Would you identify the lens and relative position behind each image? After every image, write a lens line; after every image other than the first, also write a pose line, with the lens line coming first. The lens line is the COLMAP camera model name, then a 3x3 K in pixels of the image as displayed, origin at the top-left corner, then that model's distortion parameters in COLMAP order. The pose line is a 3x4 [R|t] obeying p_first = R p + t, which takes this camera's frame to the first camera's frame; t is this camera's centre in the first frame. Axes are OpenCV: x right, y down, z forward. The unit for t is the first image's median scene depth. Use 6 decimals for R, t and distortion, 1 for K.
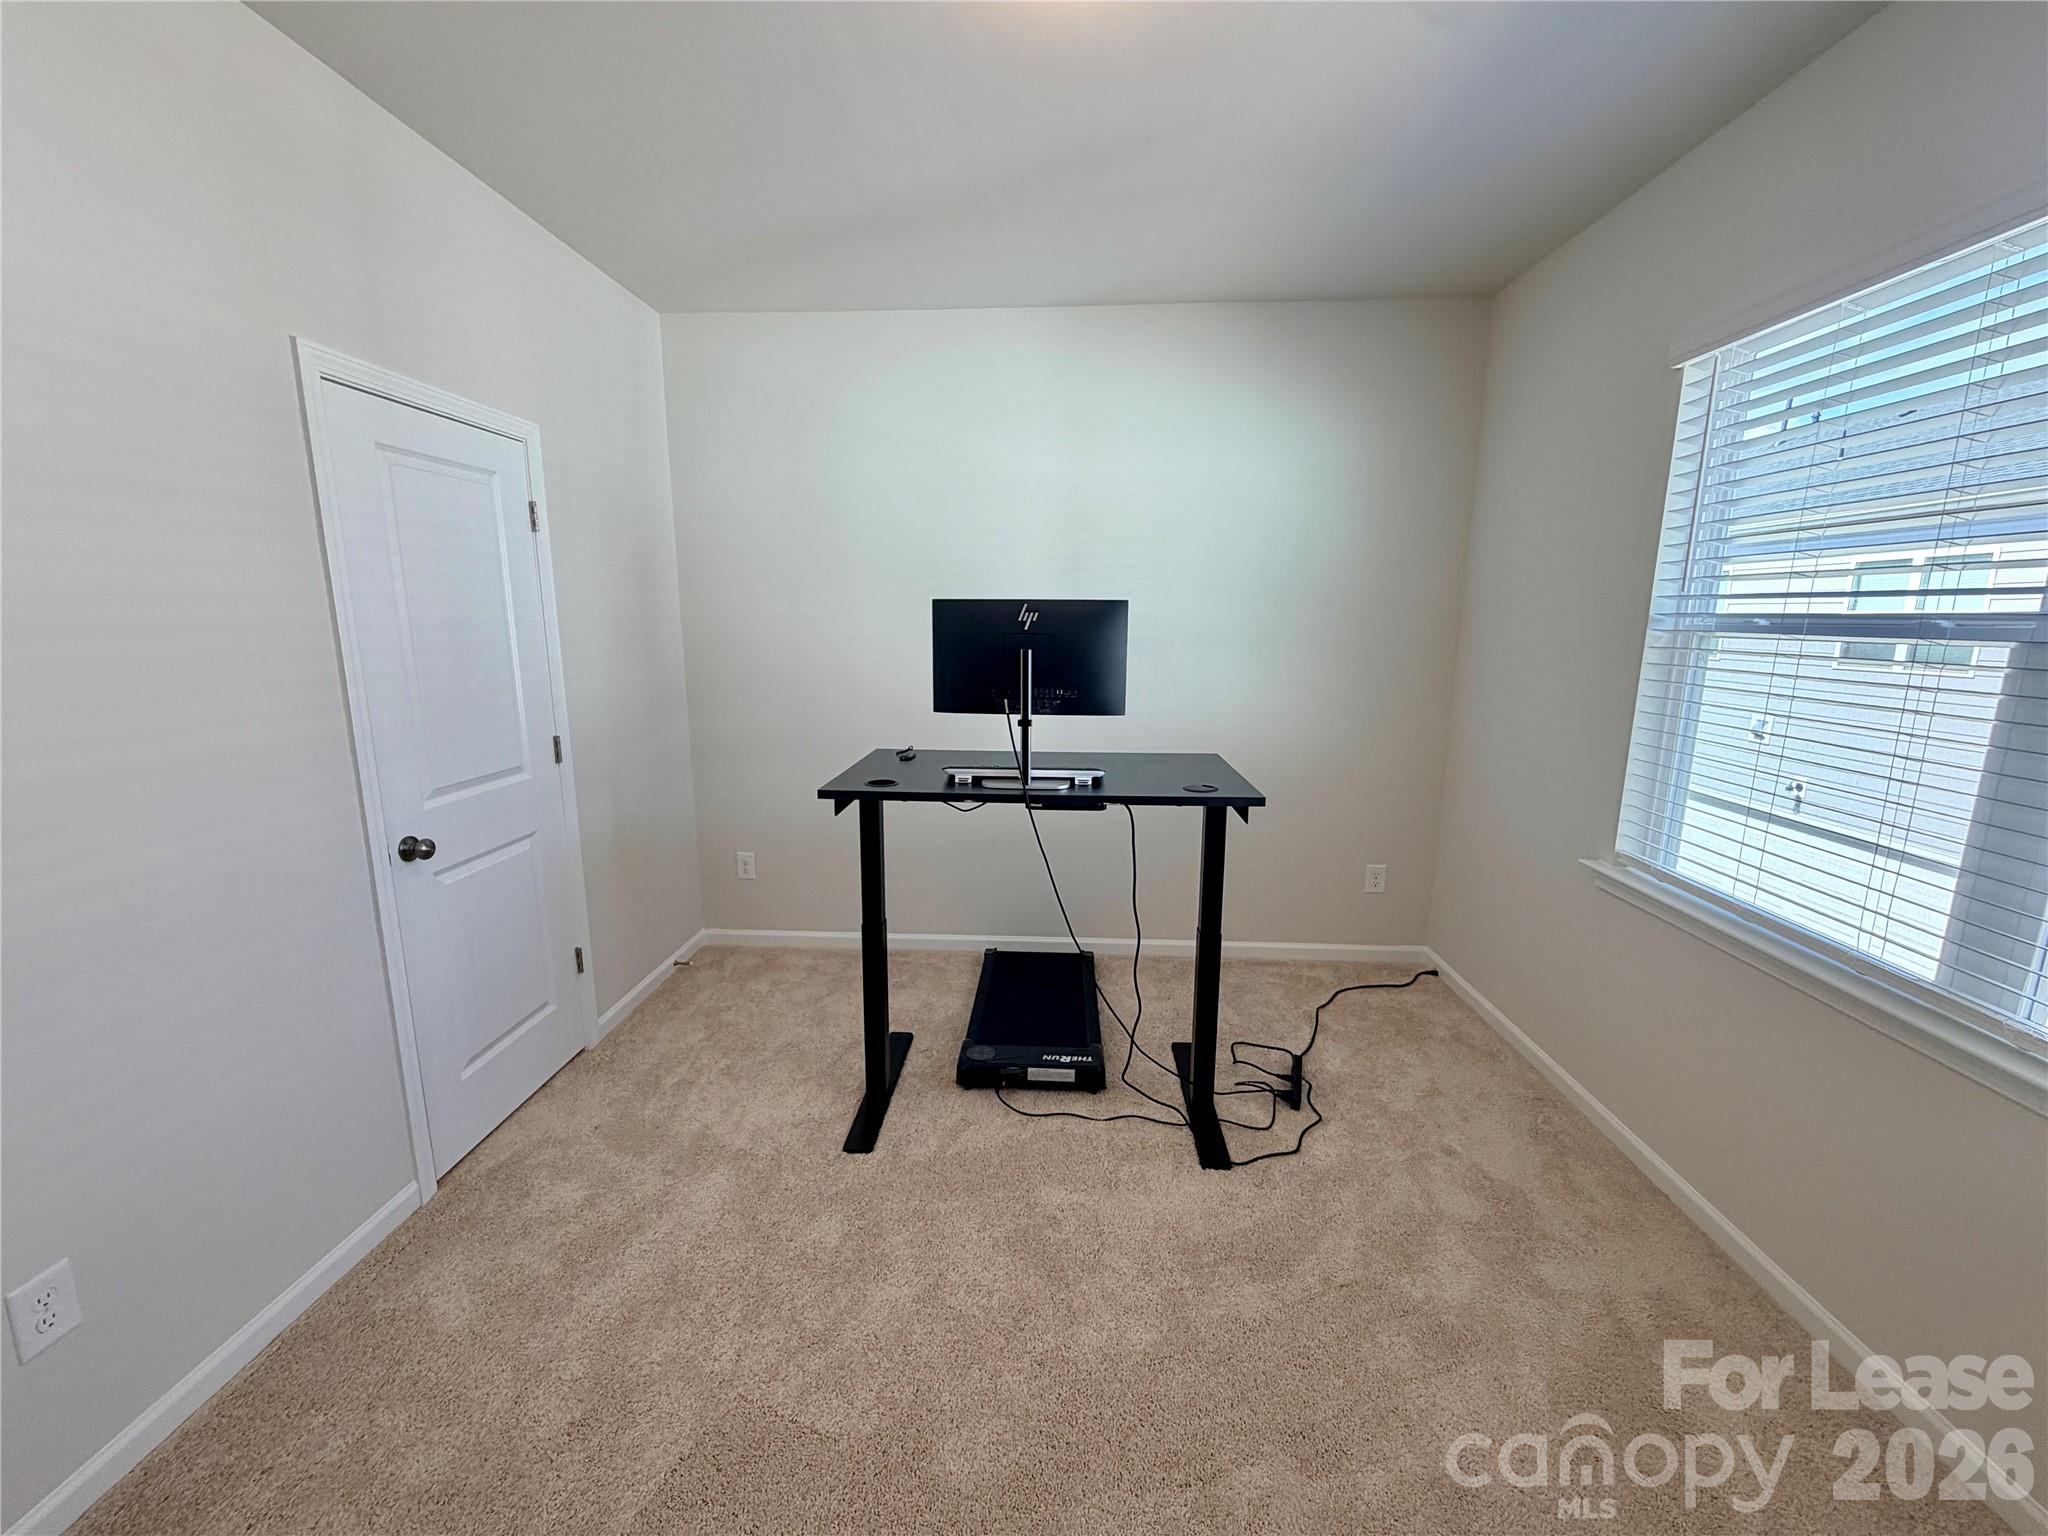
lens RADIAL K [[816.2, 0, 1024.8], [0, 816.2, 770.6], [0, 0, 1]] dist [0.000835, 0.000009]
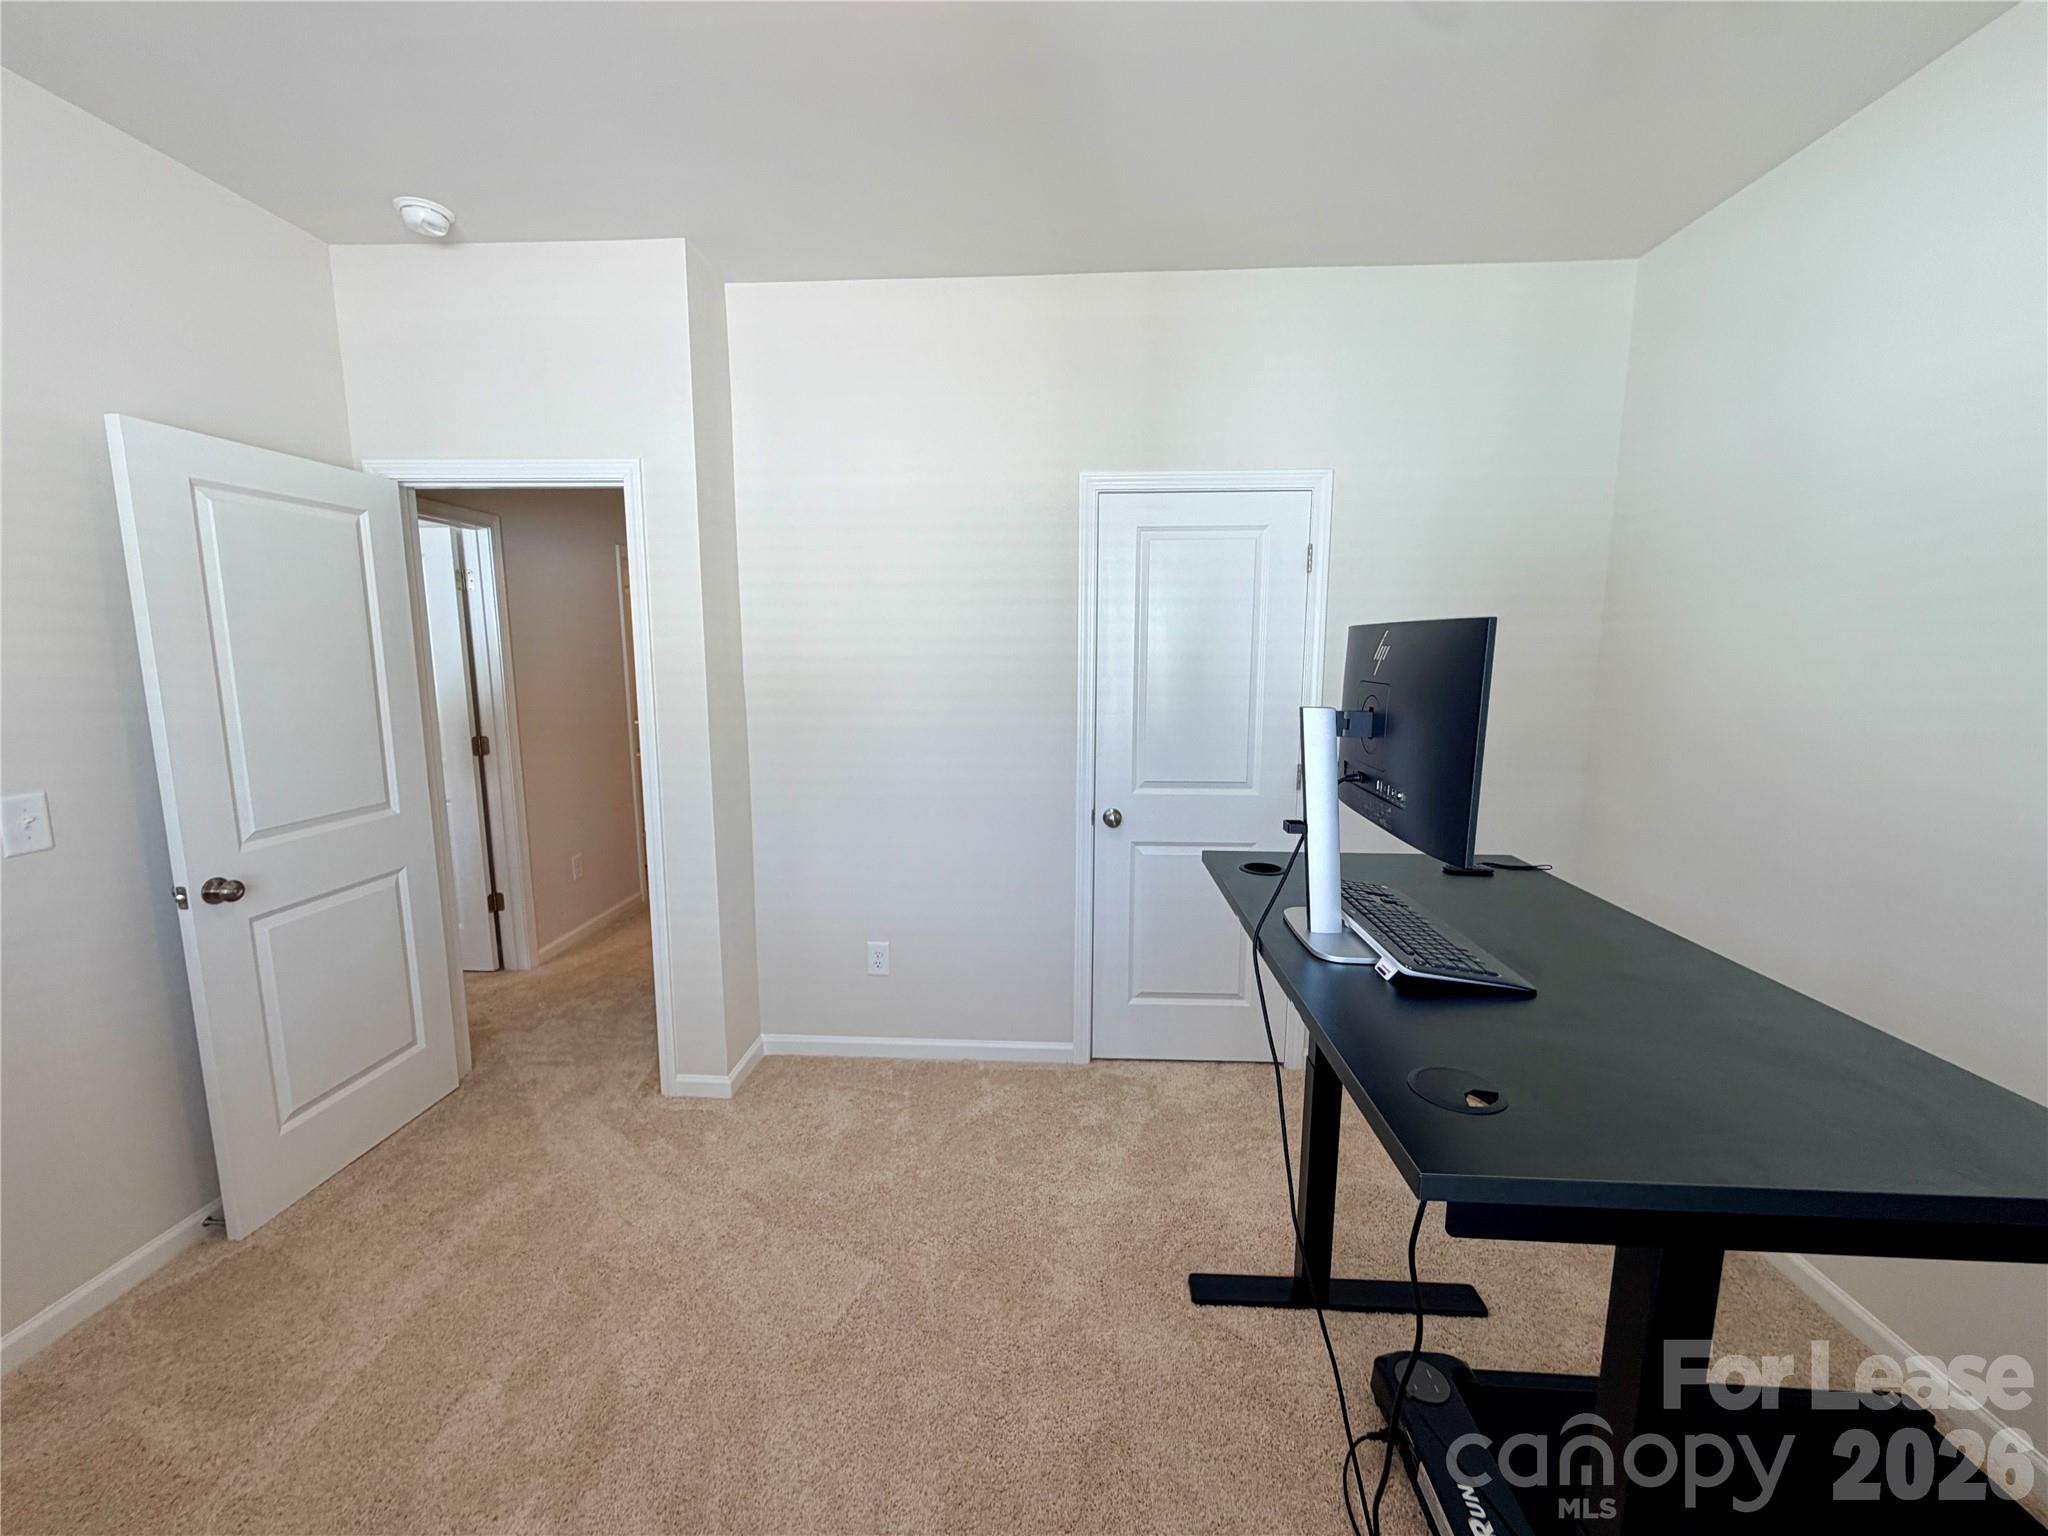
lens RADIAL K [[816.2, 0, 1025.0], [0, 816.2, 767.8], [0, 0, 1]] dist [0.000835, 0.000009]
pose [[0.002463, 0.131496, -0.991314, 0.556919], [-0.184448, 0.974367, 0.128790, -0.126373], [0.982839, 0.182529, 0.026654, 0.734445]]
